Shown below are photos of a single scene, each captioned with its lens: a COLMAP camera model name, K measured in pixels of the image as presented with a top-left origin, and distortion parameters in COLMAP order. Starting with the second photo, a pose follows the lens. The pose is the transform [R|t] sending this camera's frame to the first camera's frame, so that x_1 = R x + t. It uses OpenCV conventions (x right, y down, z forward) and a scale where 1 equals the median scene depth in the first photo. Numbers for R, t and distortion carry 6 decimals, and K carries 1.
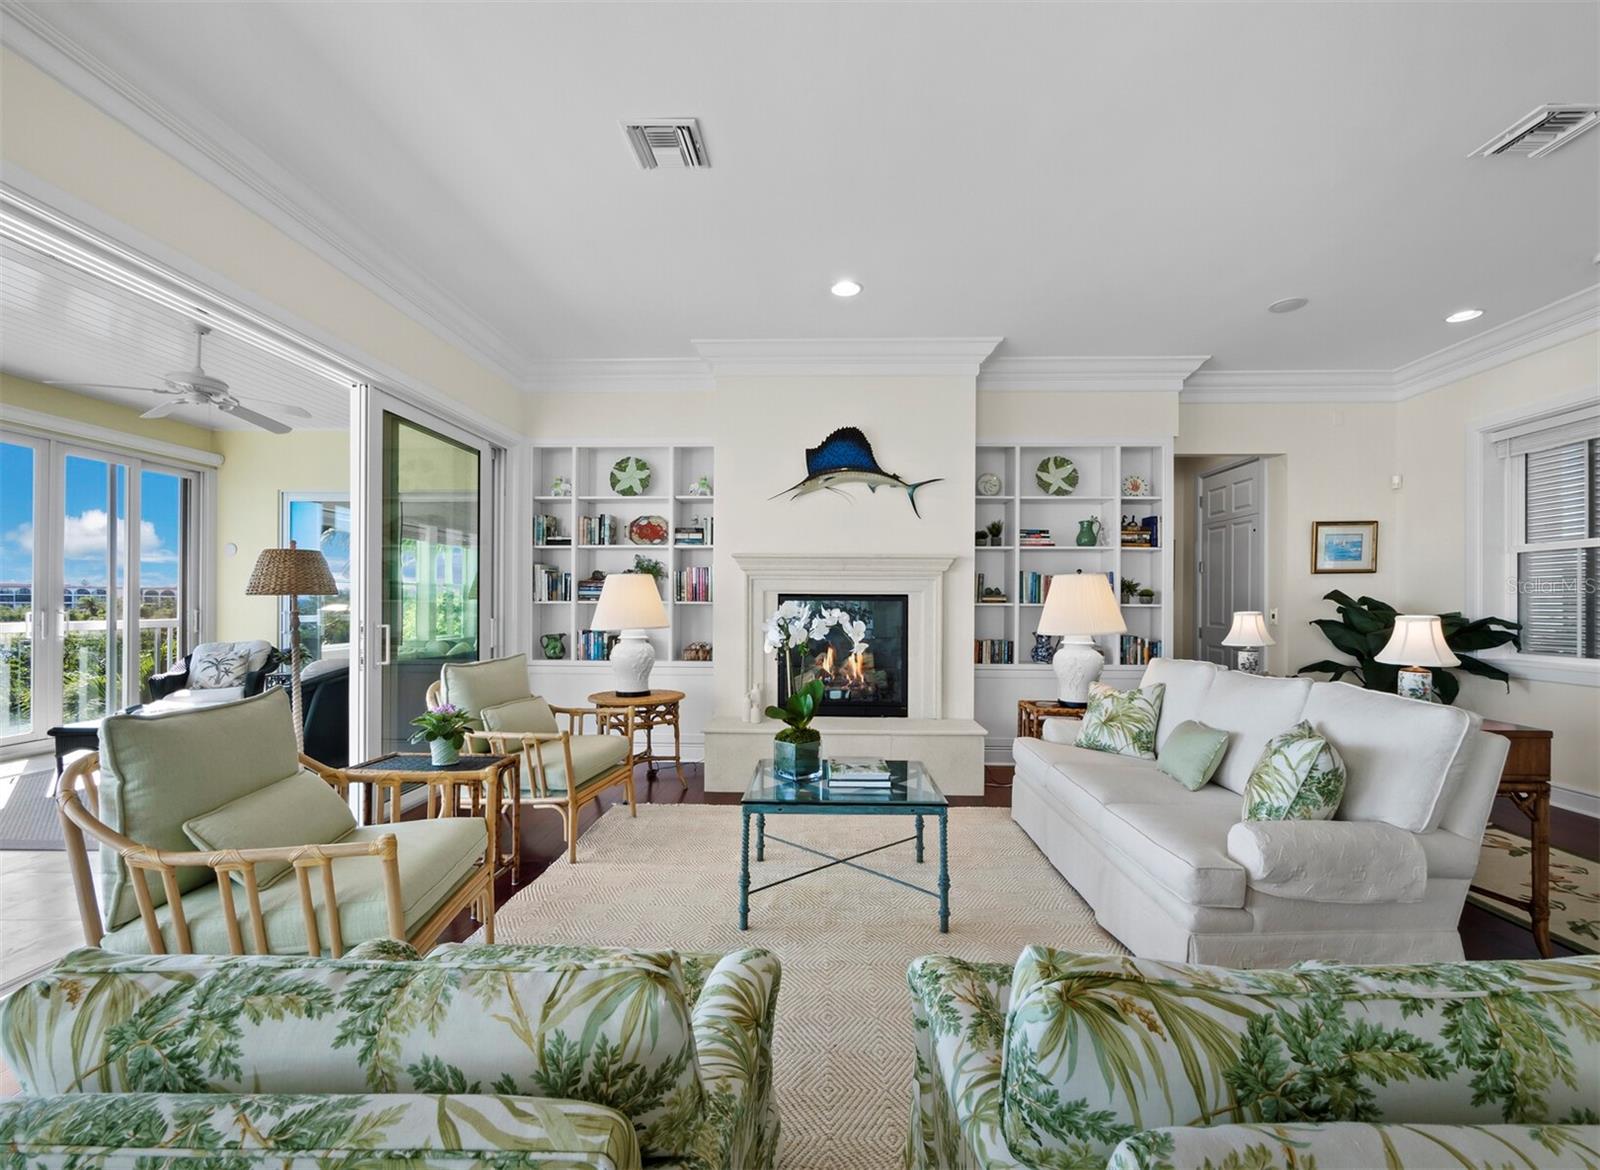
lens RADIAL K [[678.9, 0, 805.8], [0, 678.9, 603.1], [0, 0, 1]] dist [-0.001998, -0.000365]
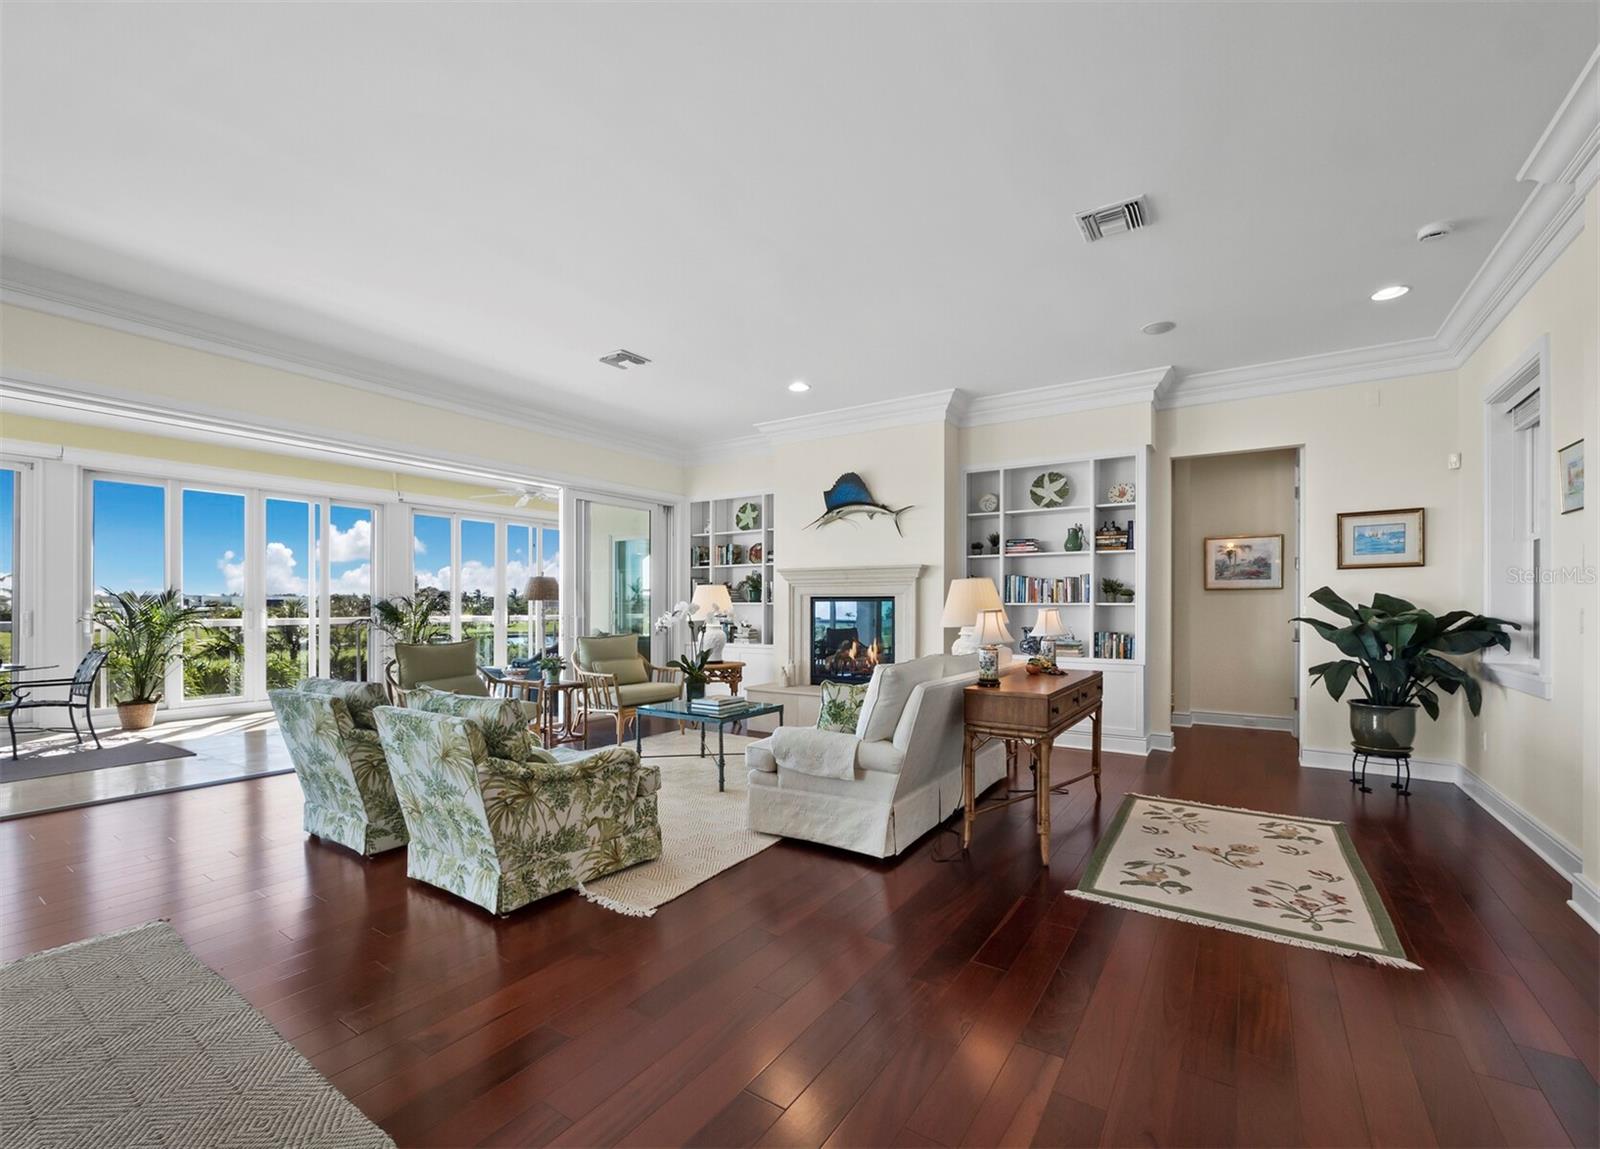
lens RADIAL K [[677.0, 0, 805.7], [0, 677.0, 608.3], [0, 0, 1]] dist [-0.002129, -0.000148]
pose [[0.854814, -0.000954, -0.518934, 0.651176], [0.003262, 0.999988, 0.003534, 0.004886], [0.518925, -0.004713, 0.854807, -0.186929]]
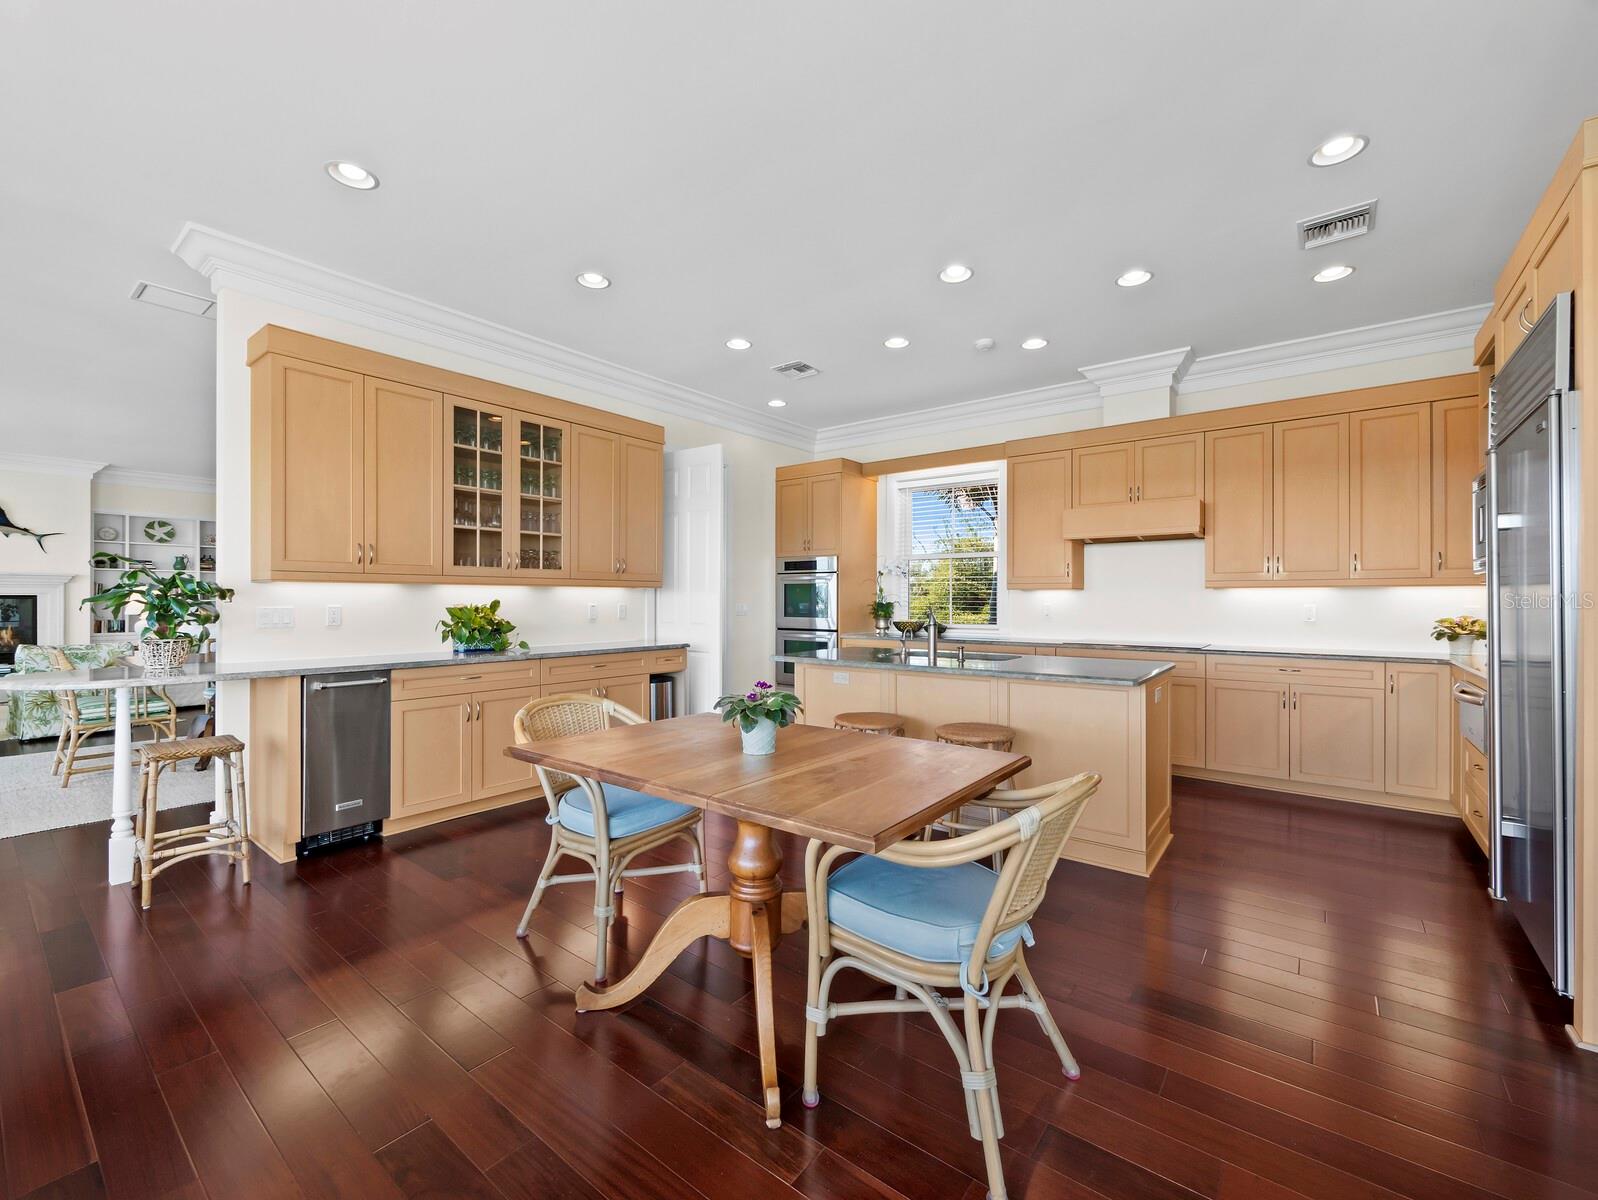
lens RADIAL K [[672.2, 0, 799.0], [0, 672.2, 600.0], [0, 0, 1]] dist [-0.000403, -0.000139]
pose [[0.593554, -0.005220, 0.804777, -0.080739], [-0.000181, 0.999978, 0.006619, -0.011982], [-0.804794, -0.004075, 0.593540, -1.628019]]
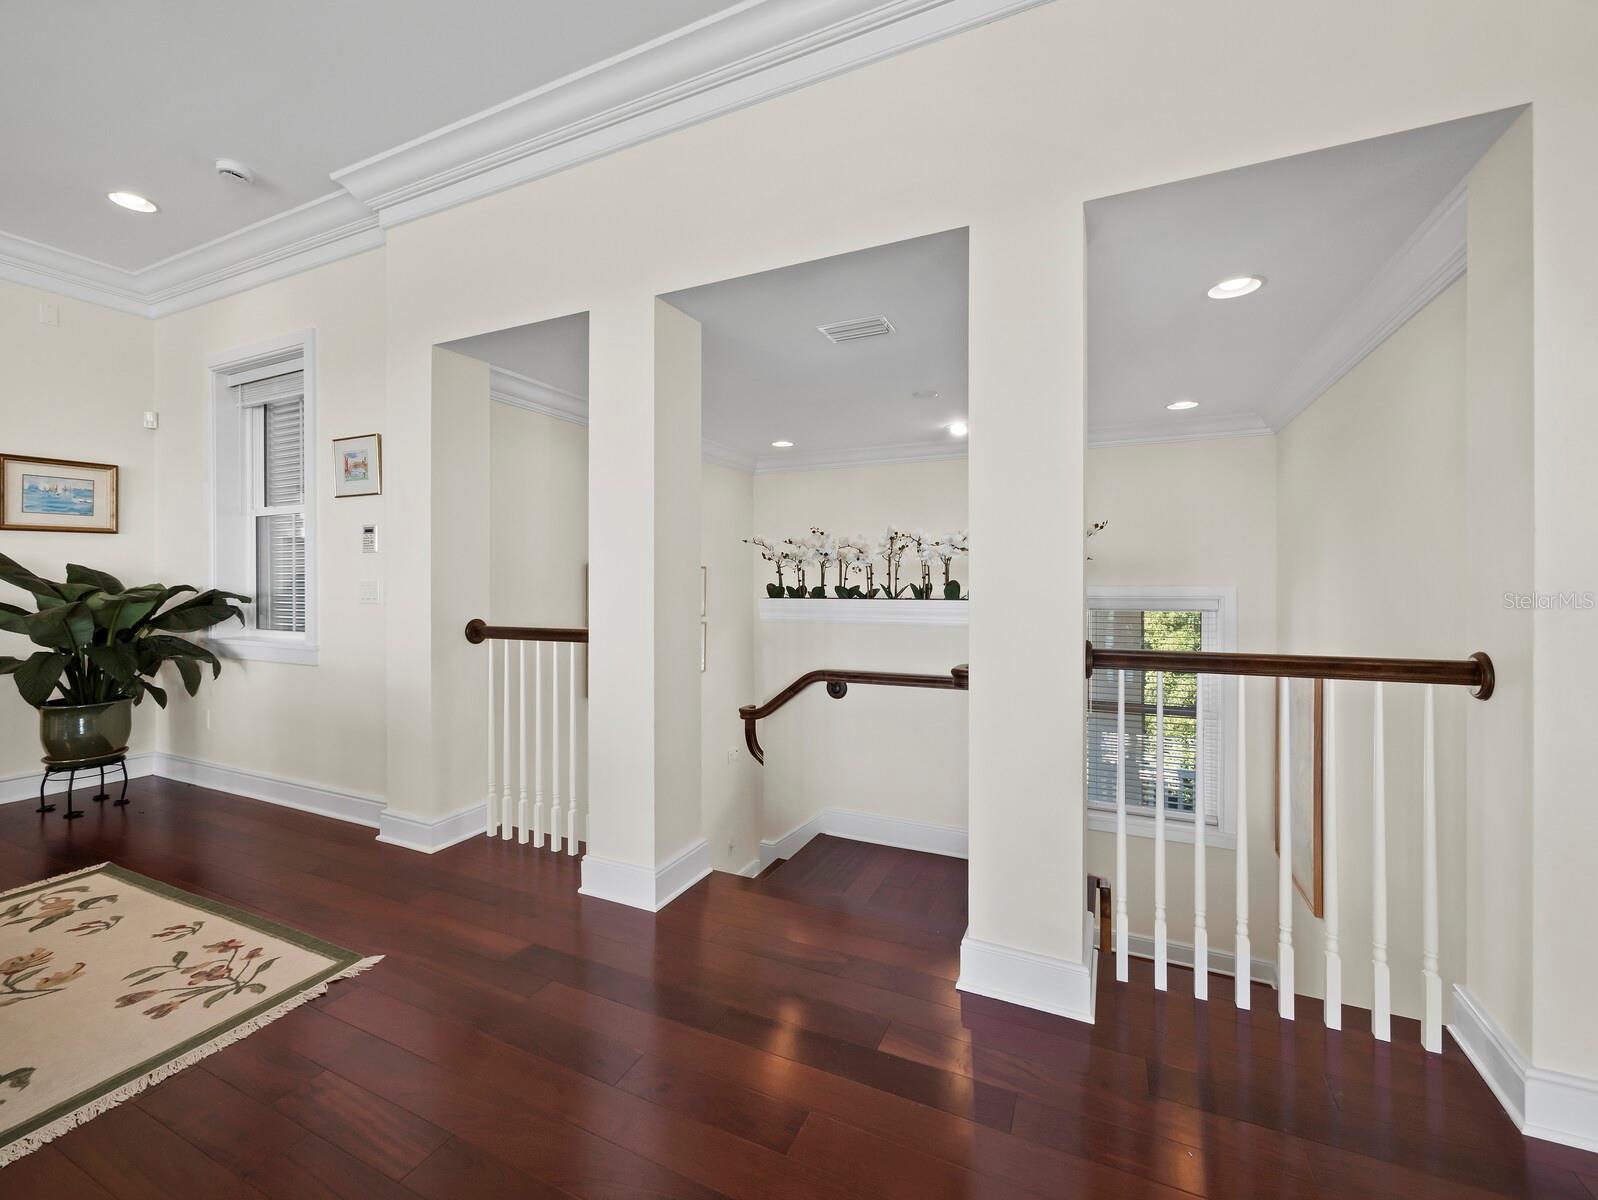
lens RADIAL K [[673.1, 0, 804.0], [0, 673.1, 579.9], [0, 0, 1]] dist [0.000922, 0.000098]
pose [[0.390843, -0.006430, 0.920435, 0.476112], [0.000637, 0.999977, 0.006715, 0.003036], [-0.920457, -0.002038, 0.390839, -0.007906]]
